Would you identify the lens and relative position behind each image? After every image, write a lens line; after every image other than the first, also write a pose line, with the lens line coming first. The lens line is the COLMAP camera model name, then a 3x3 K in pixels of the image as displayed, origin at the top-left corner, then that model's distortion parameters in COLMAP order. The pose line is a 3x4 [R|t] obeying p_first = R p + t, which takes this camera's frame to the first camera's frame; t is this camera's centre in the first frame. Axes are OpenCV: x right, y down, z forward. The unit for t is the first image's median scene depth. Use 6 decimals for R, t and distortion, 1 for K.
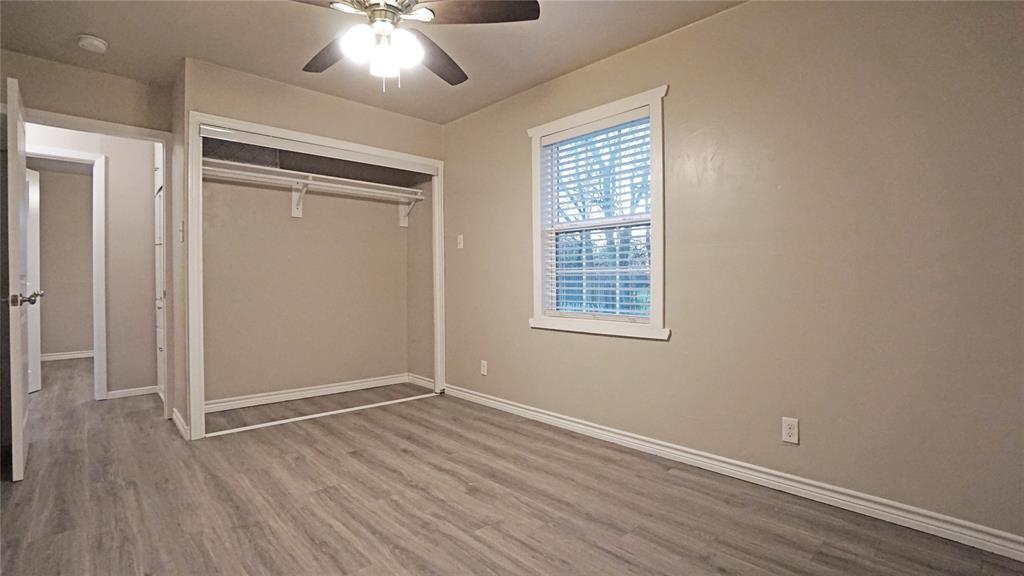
lens RADIAL K [[477.1, 0, 512.0], [0, 477.1, 288.0], [0, 0, 1]] dist [-0.033221, 0.001016]
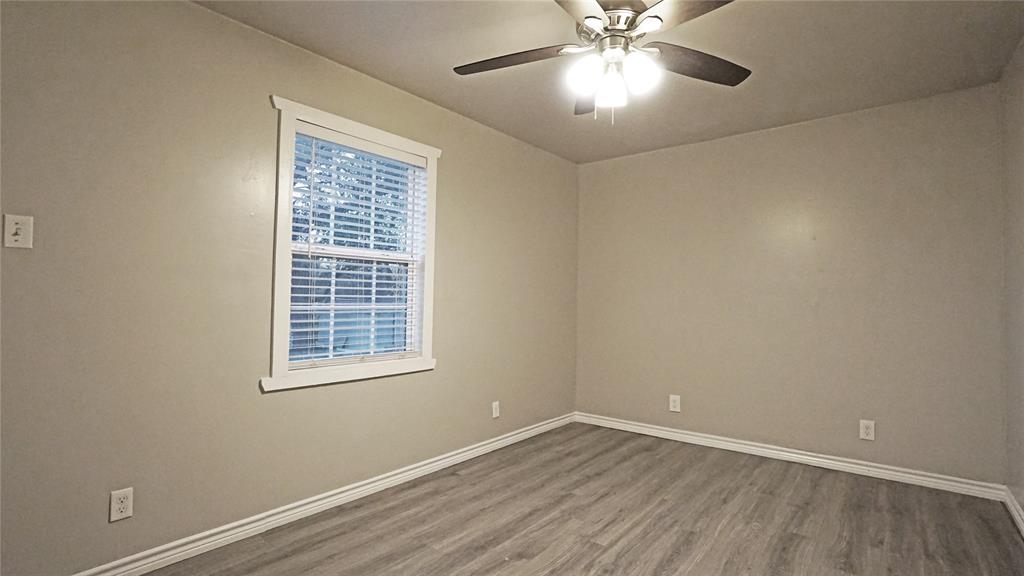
lens RADIAL K [[477.1, 0, 512.0], [0, 477.1, 288.0], [0, 0, 1]] dist [-0.033221, 0.001016]
pose [[-0.138200, 0.017190, 0.990255, -0.922761], [-0.005351, 0.999822, -0.018102, -0.072756], [-0.990390, -0.007800, -0.138084, 1.061545]]
